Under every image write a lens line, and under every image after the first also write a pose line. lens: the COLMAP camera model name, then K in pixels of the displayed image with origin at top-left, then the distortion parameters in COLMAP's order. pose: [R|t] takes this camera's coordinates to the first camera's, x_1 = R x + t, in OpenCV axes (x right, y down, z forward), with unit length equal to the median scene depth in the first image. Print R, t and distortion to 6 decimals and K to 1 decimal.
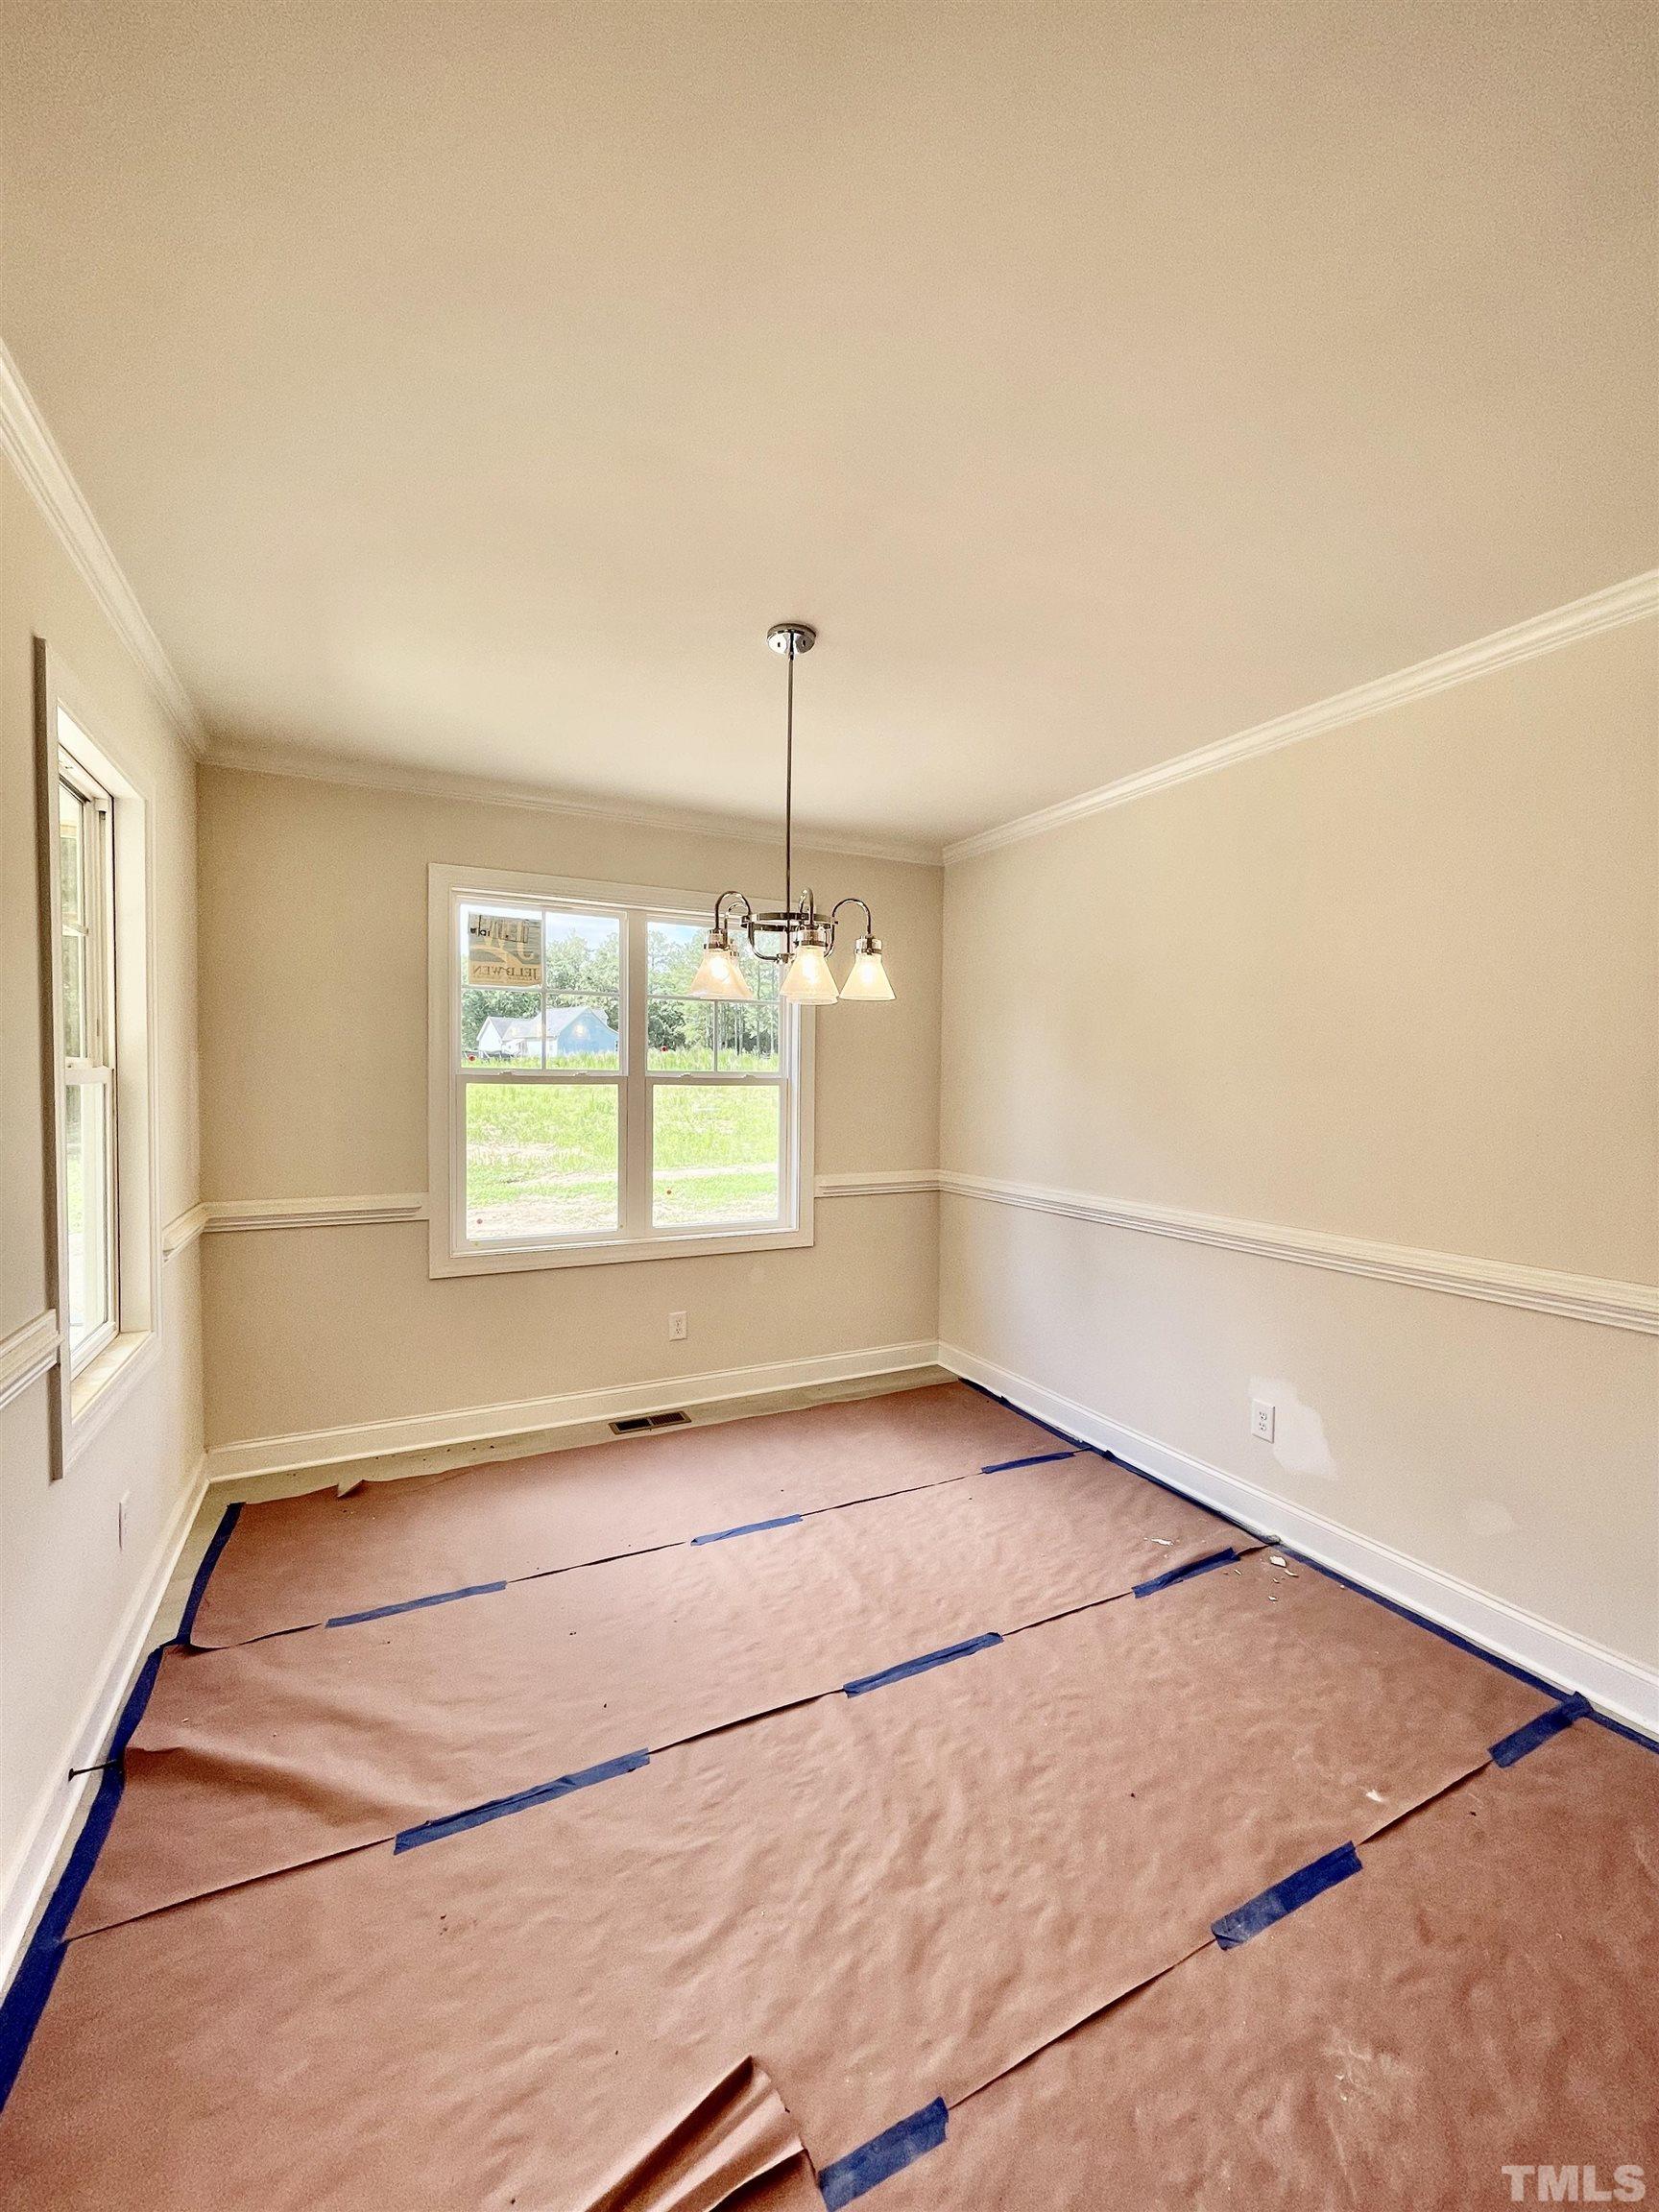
lens RADIAL K [[884.5, 0, 842.5], [0, 884.5, 1109.9], [0, 0, 1]] dist [-0.007663, -0.000395]
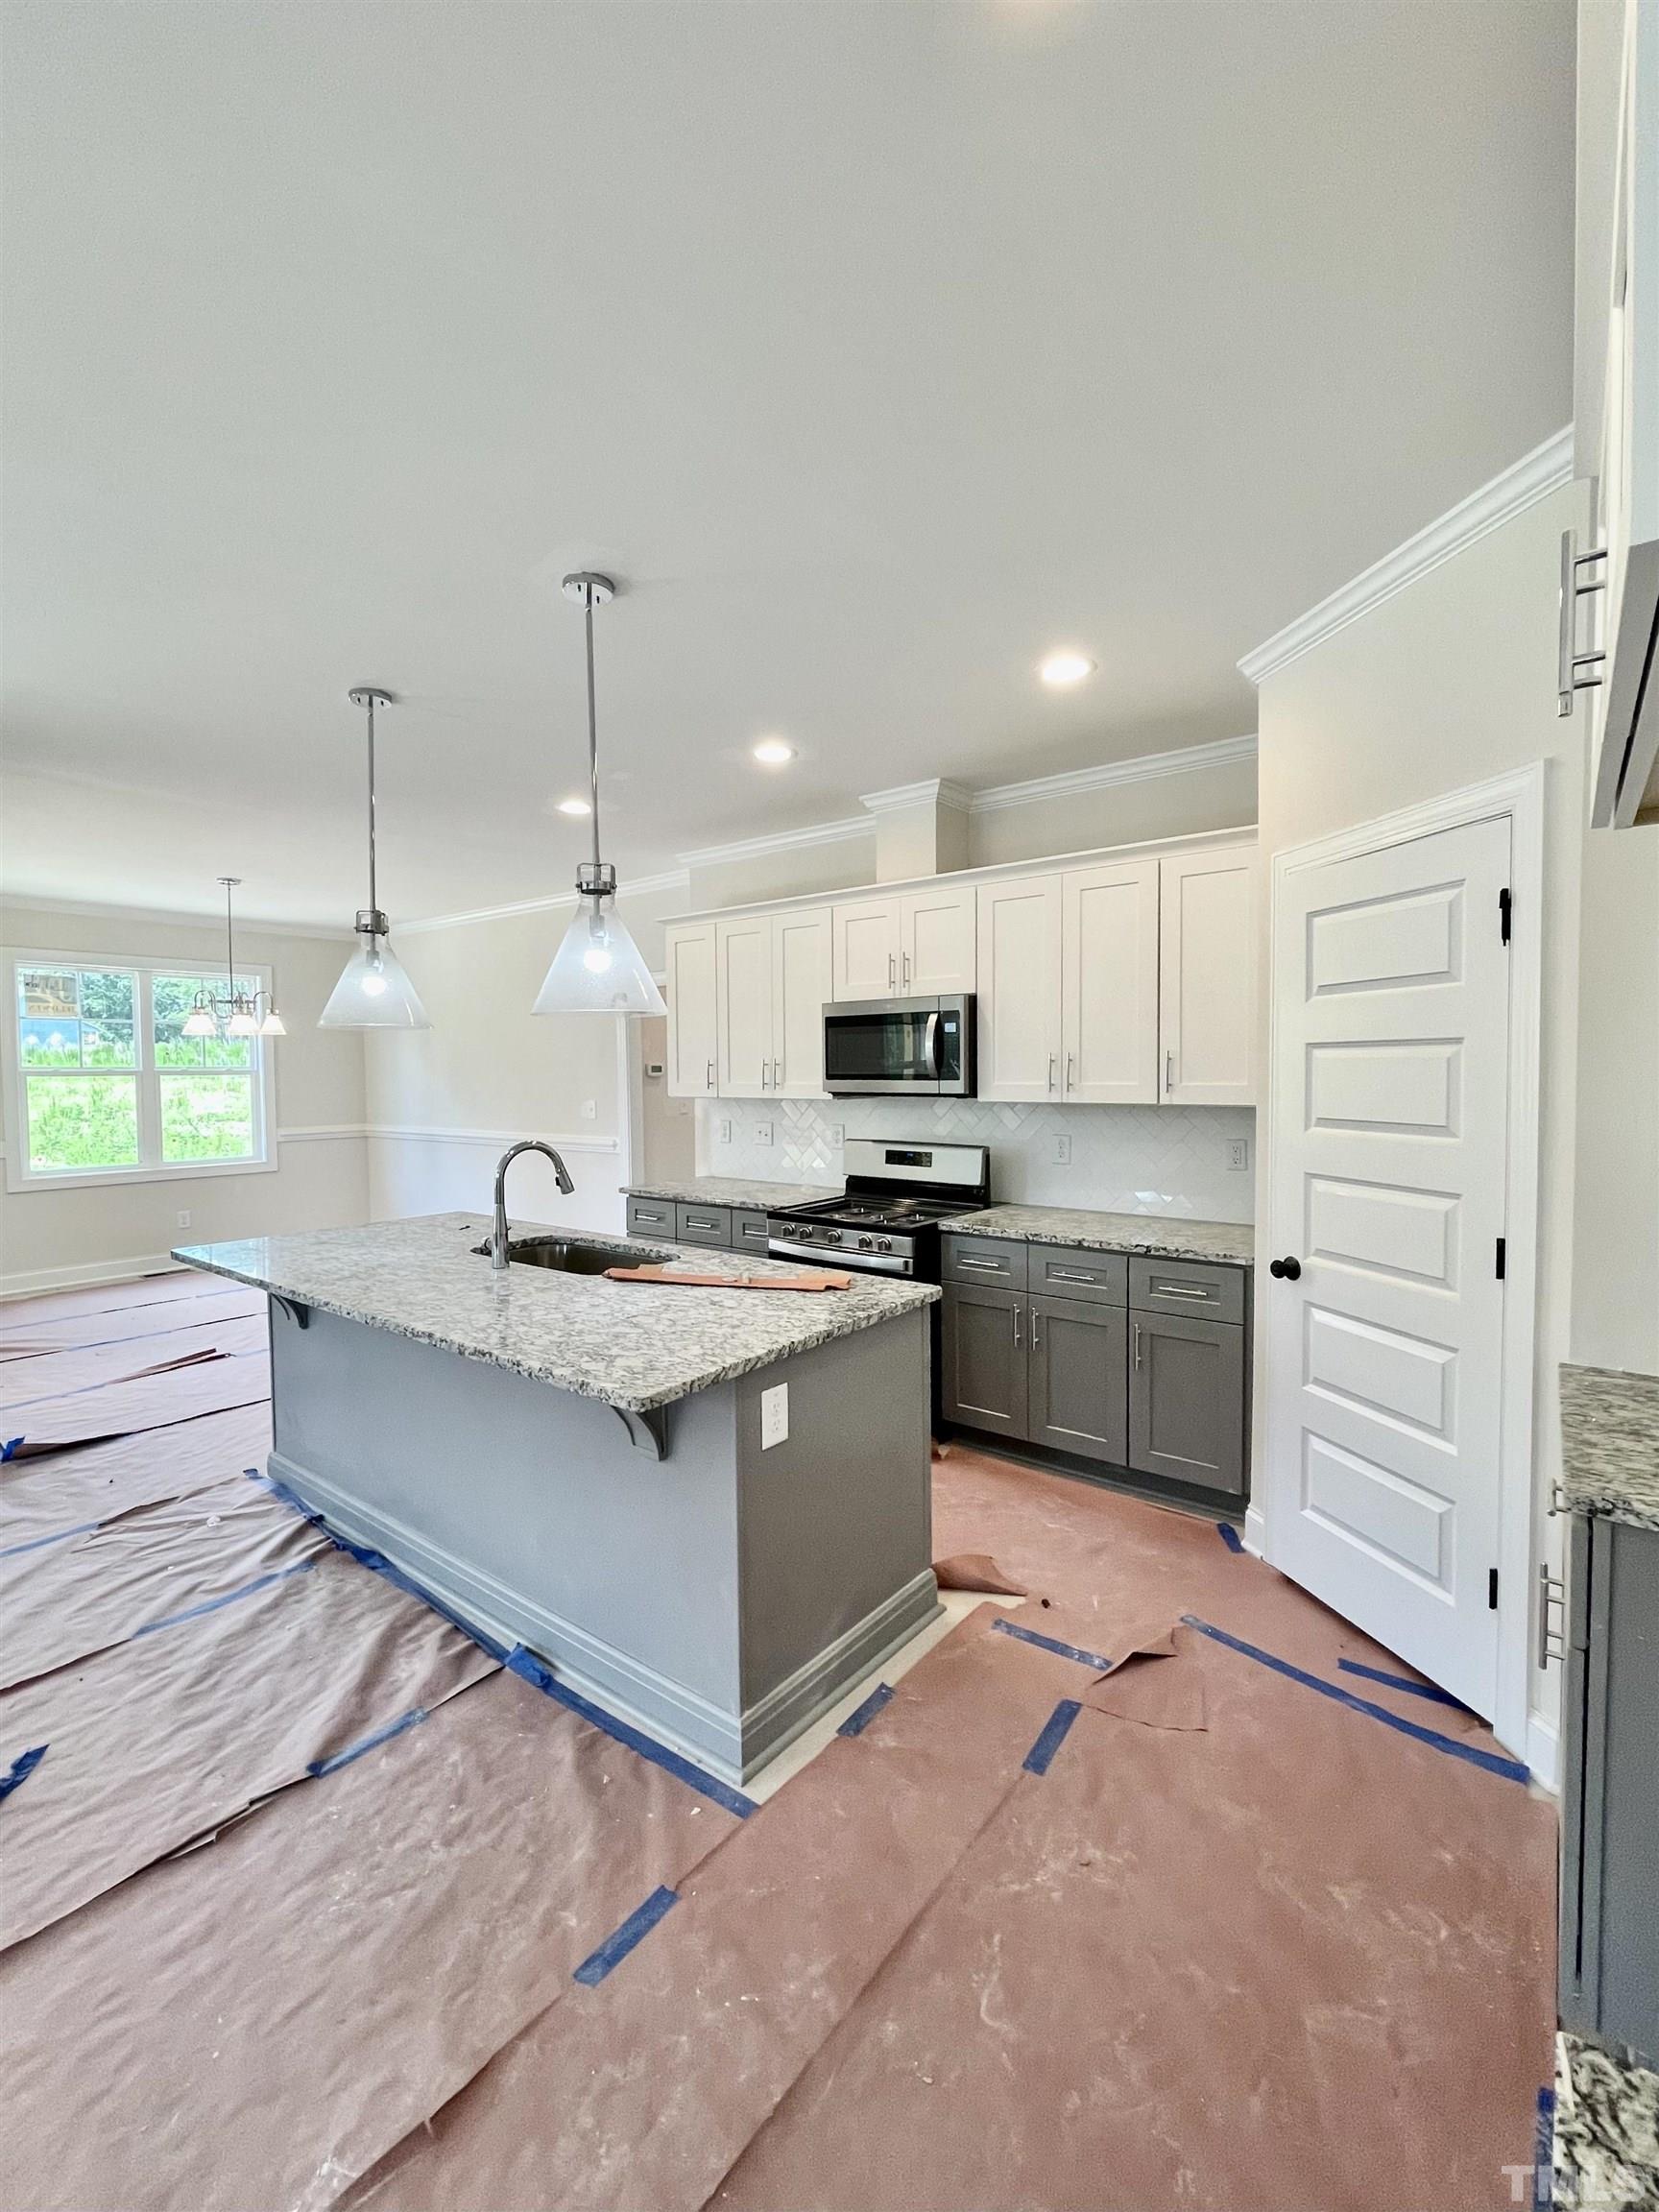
lens RADIAL K [[938.6, 0, 818.4], [0, 938.6, 1103.2], [0, 0, 1]] dist [-0.004073, -0.000186]
pose [[0.913553, -0.031560, 0.405494, 0.211273], [0.031691, 0.999477, 0.006391, 0.054330], [-0.405484, 0.007012, 0.914075, -1.165282]]
